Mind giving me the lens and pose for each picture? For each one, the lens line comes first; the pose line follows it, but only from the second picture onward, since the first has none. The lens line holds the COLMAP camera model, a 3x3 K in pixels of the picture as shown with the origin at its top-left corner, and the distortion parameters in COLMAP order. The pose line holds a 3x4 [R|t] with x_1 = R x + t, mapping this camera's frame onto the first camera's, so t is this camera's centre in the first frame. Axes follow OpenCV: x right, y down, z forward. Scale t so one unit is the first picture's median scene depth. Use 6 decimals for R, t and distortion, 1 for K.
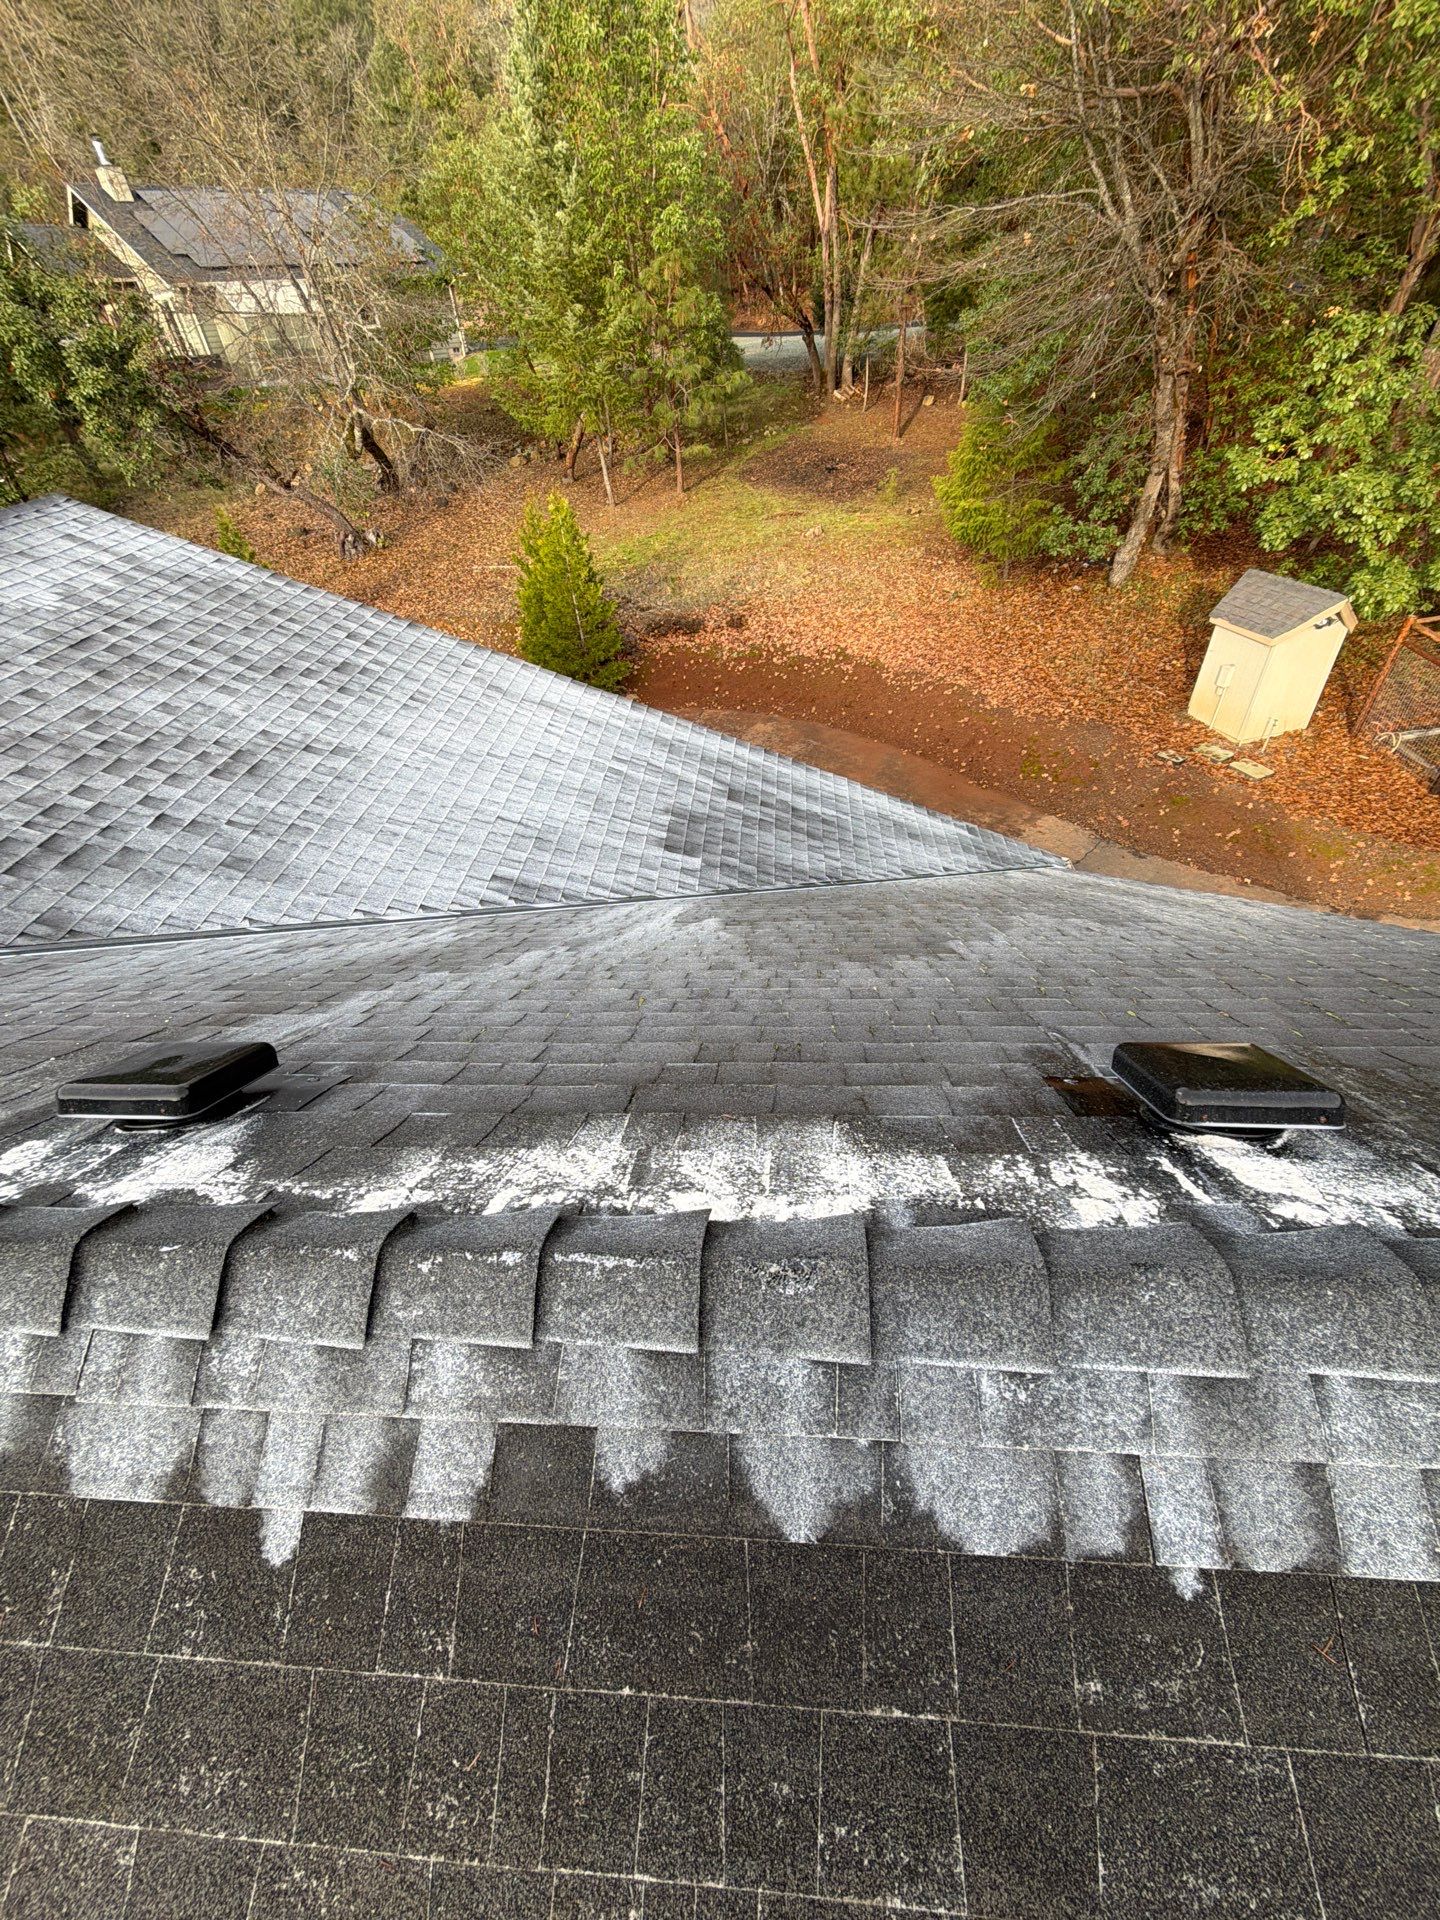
lens RADIAL K [[761.0, 0, 720.0], [0, 761.0, 960.0], [0, 0, 1]] dist [0.000042, -0.000287]
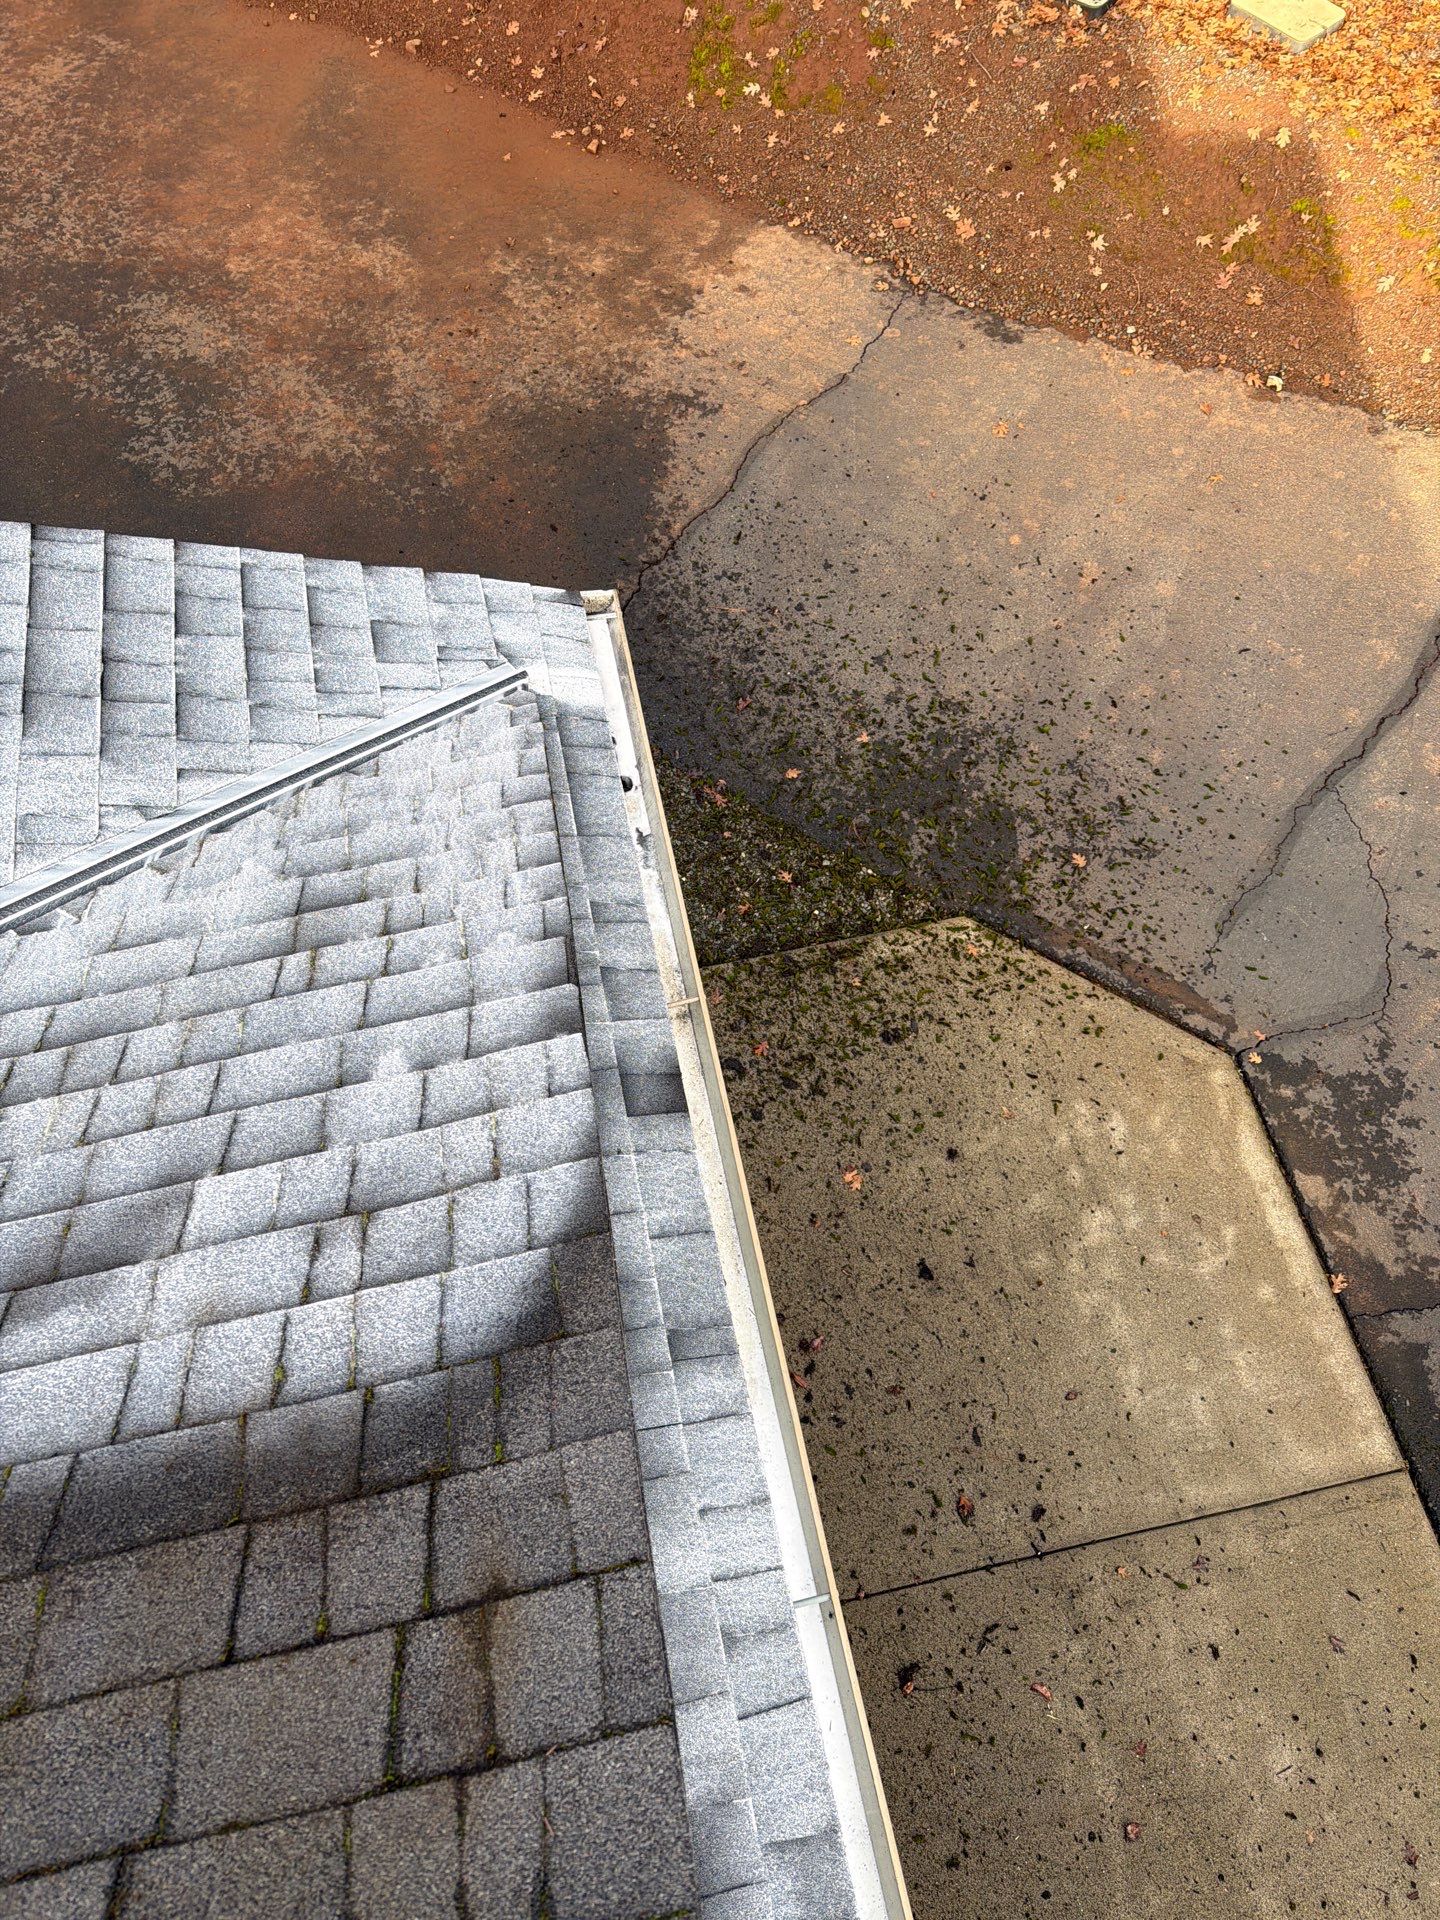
lens RADIAL K [[1342.3, 0, 720.0], [0, 1342.3, 960.0], [0, 0, 1]] dist [0.033369, -0.038589]
pose [[0.963560, -0.221400, 0.150113, 0.586487], [0.155407, 0.920107, 0.359517, -0.256744], [-0.217717, -0.323087, 0.920985, 0.786738]]
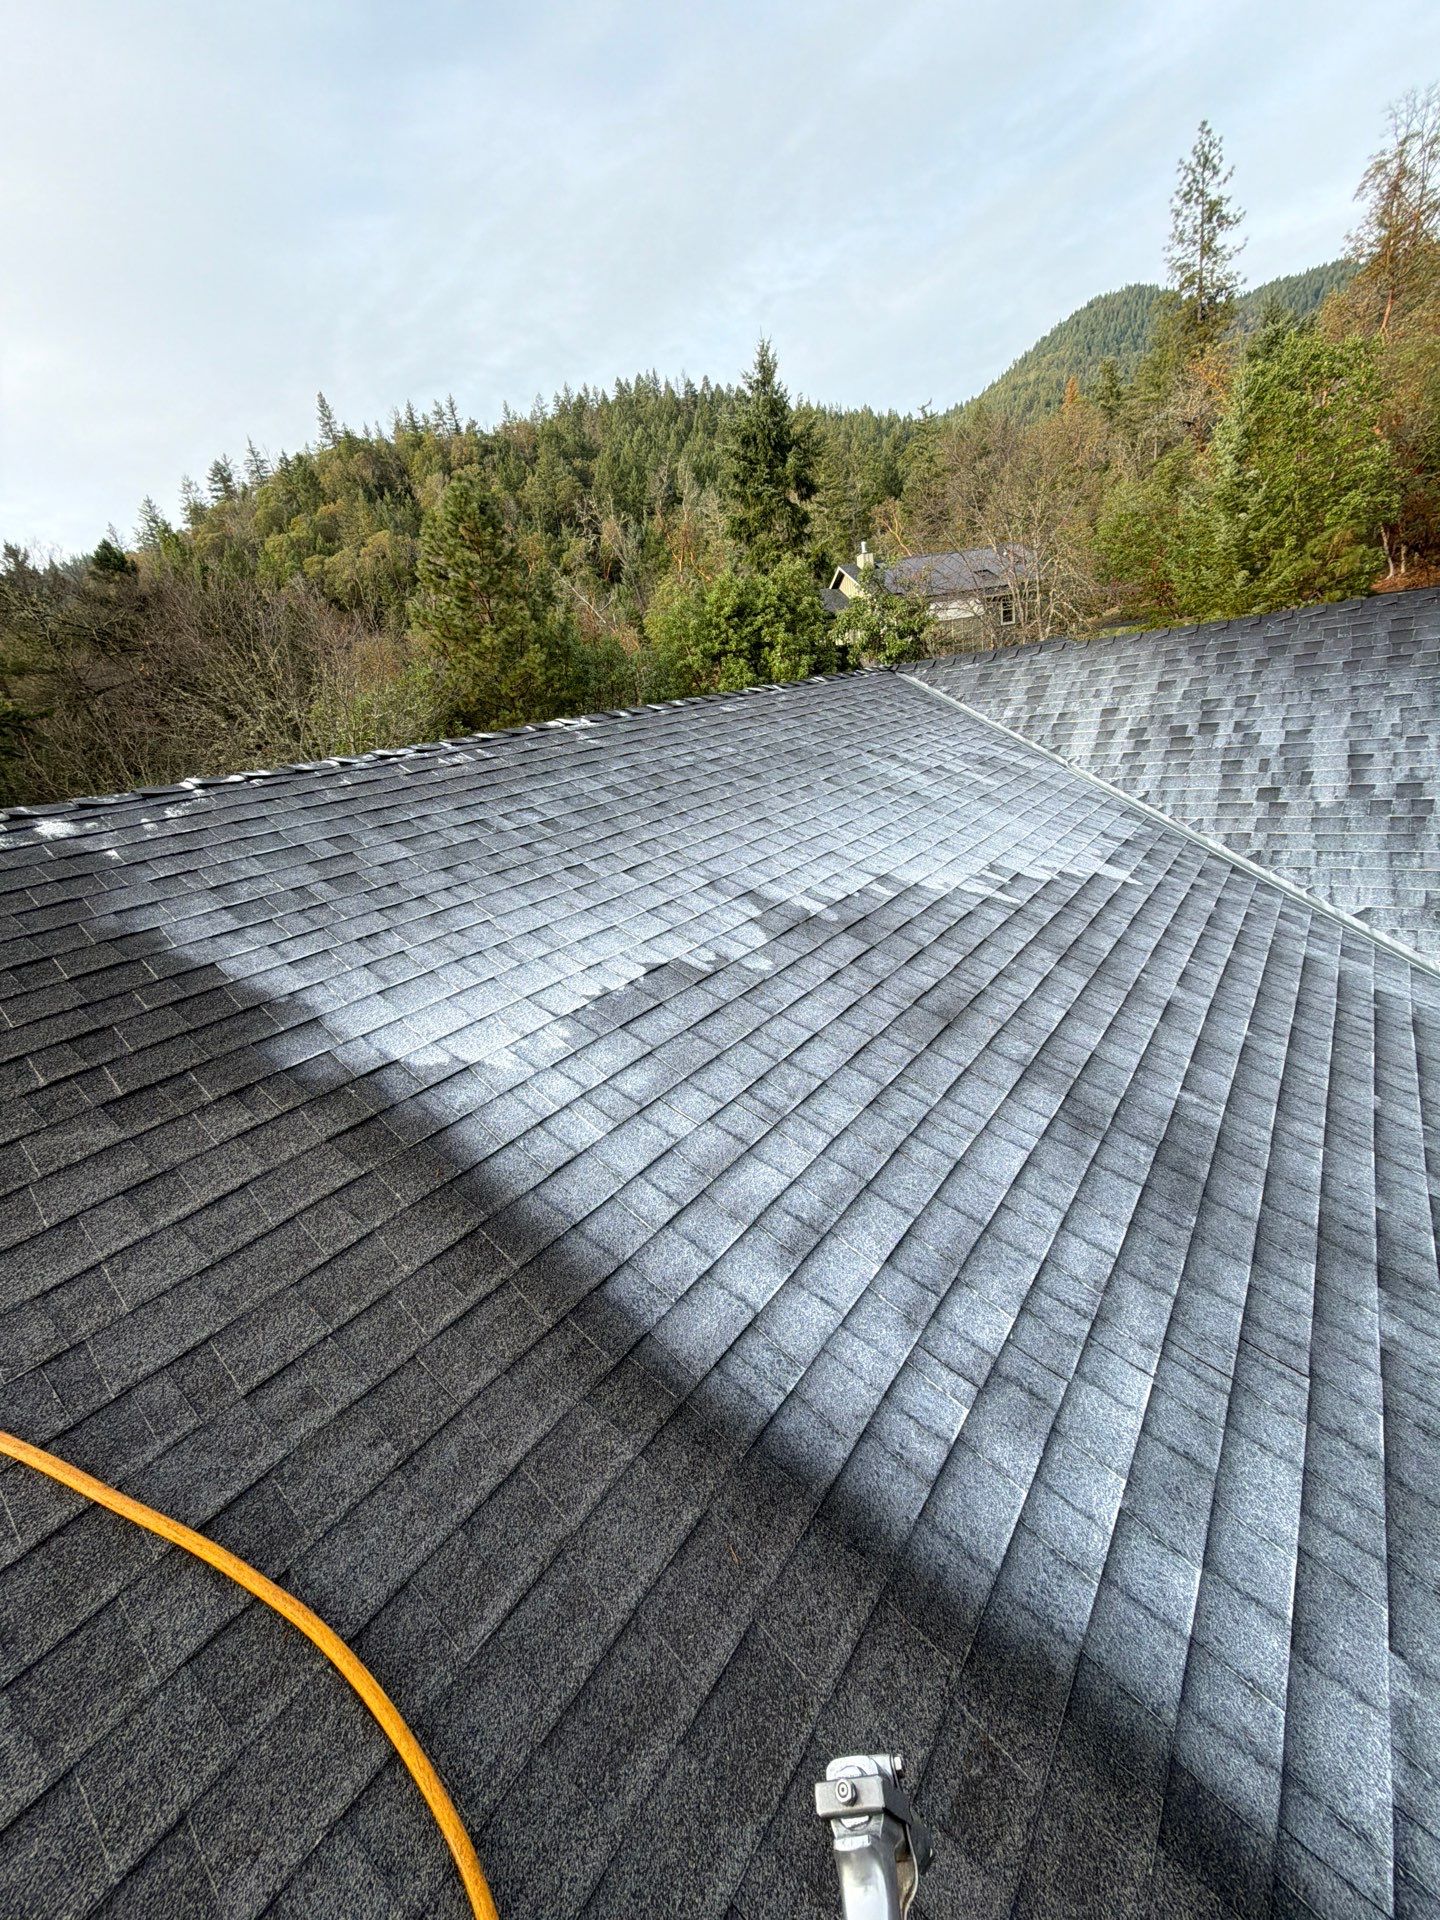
lens RADIAL K [[761.0, 0, 720.0], [0, 761.0, 960.0], [0, 0, 1]] dist [0.000042, -0.000287]
pose [[0.831054, 0.130573, -0.540648, -0.476300], [-0.285861, 0.934114, -0.213811, 0.914617], [0.477108, 0.332239, 0.813625, -0.810389]]
